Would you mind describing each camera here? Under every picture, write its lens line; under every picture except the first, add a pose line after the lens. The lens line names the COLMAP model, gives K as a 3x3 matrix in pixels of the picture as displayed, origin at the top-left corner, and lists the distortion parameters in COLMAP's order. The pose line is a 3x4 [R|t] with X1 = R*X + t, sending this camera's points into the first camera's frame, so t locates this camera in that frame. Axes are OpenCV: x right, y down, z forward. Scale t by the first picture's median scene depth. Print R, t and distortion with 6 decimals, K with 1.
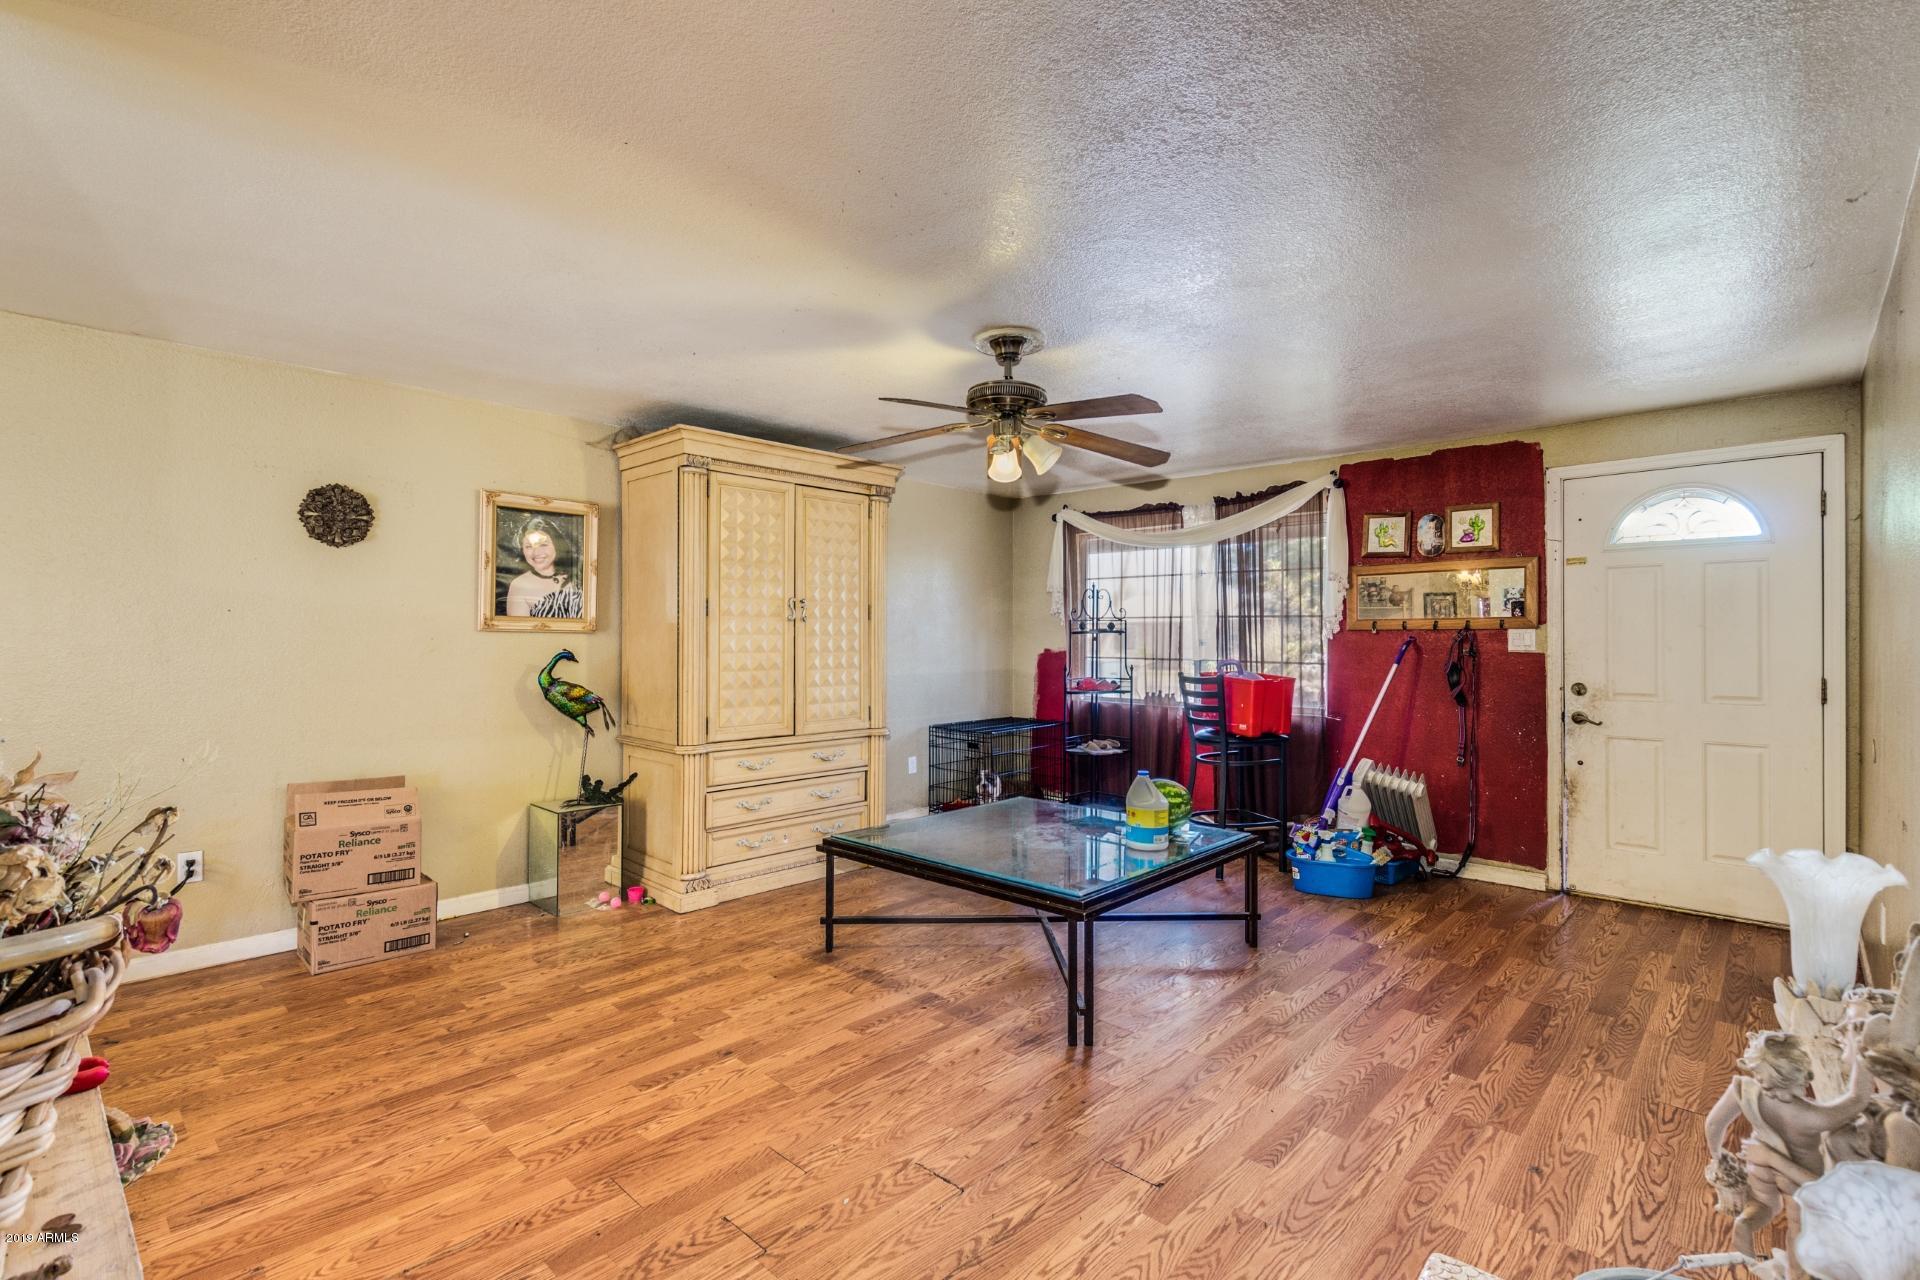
lens RADIAL K [[889.3, 0, 956.5], [0, 889.3, 633.5], [0, 0, 1]] dist [0.005644, -0.000455]
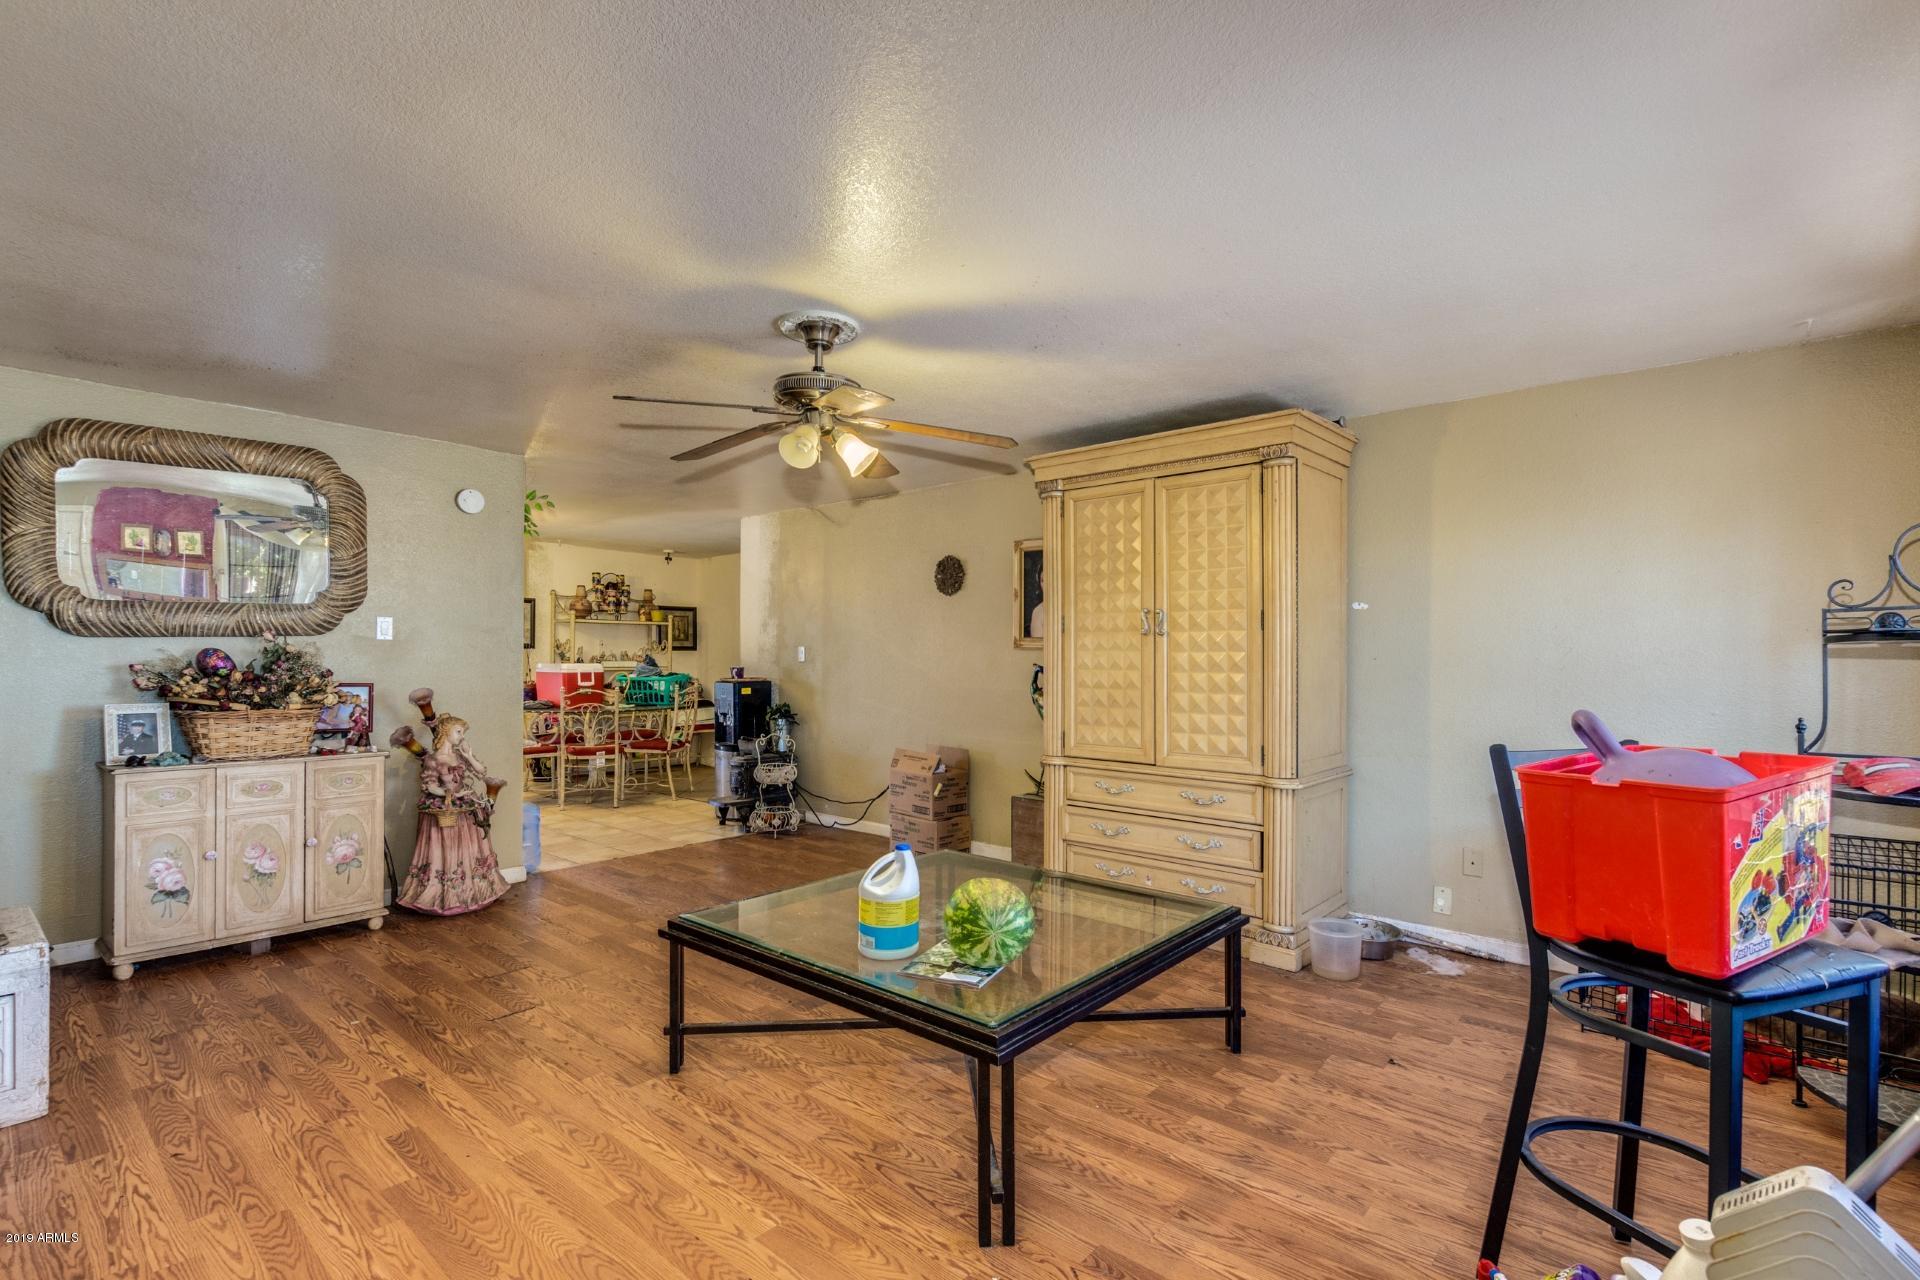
lens RADIAL K [[889.3, 0, 957.1], [0, 889.3, 653.0], [0, 0, 1]] dist [0.005644, -0.000455]
pose [[0.033608, -0.002928, -0.999431, 0.719395], [0.003947, 0.999988, -0.002797, 0.005648], [0.999427, -0.003850, 0.033619, 0.814209]]
